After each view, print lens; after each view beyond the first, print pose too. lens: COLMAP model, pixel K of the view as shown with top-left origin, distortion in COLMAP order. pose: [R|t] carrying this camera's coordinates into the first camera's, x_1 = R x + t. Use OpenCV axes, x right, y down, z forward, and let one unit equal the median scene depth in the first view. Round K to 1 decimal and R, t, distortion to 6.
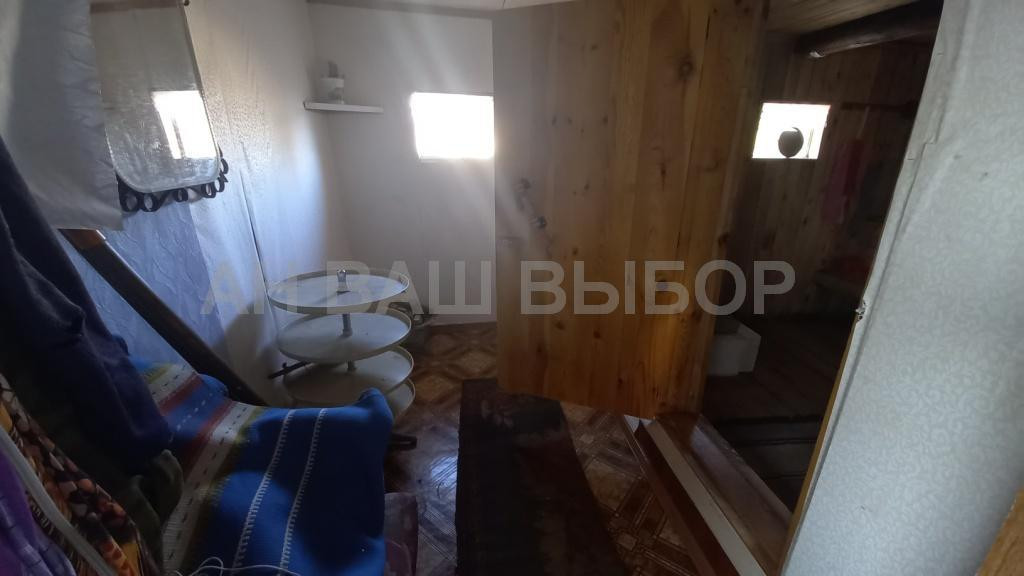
lens RADIAL K [[404.7, 0, 525.5], [0, 404.7, 293.5], [0, 0, 1]] dist [-0.011912, -0.000191]
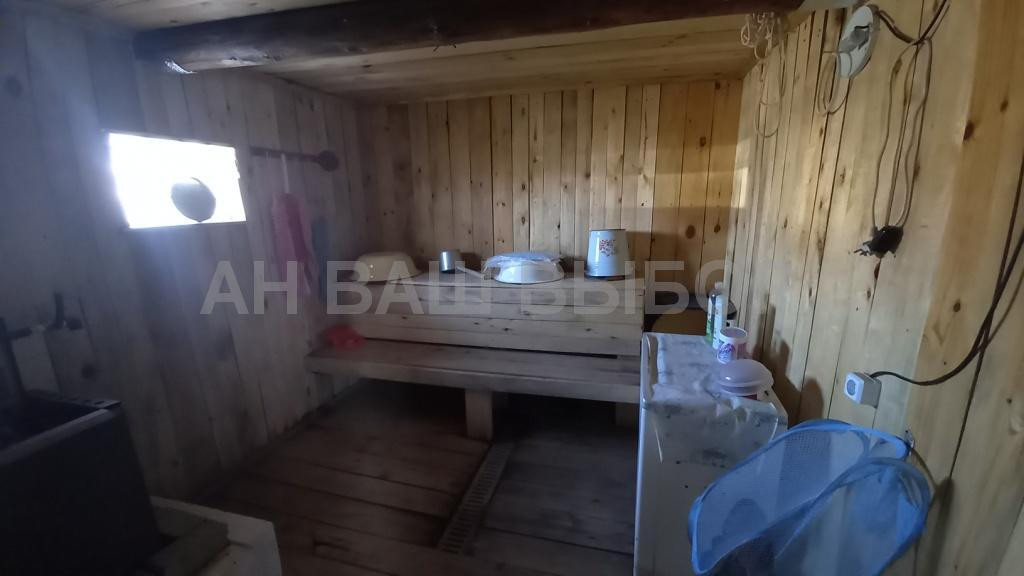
lens RADIAL K [[404.7, 0, 525.5], [0, 404.7, 293.5], [0, 0, 1]] dist [-0.011912, -0.000191]
pose [[0.381433, -0.231273, 0.894998, 0.262454], [0.346904, 0.933247, 0.093312, -0.116090], [-0.856835, 0.274886, 0.436201, 0.317828]]
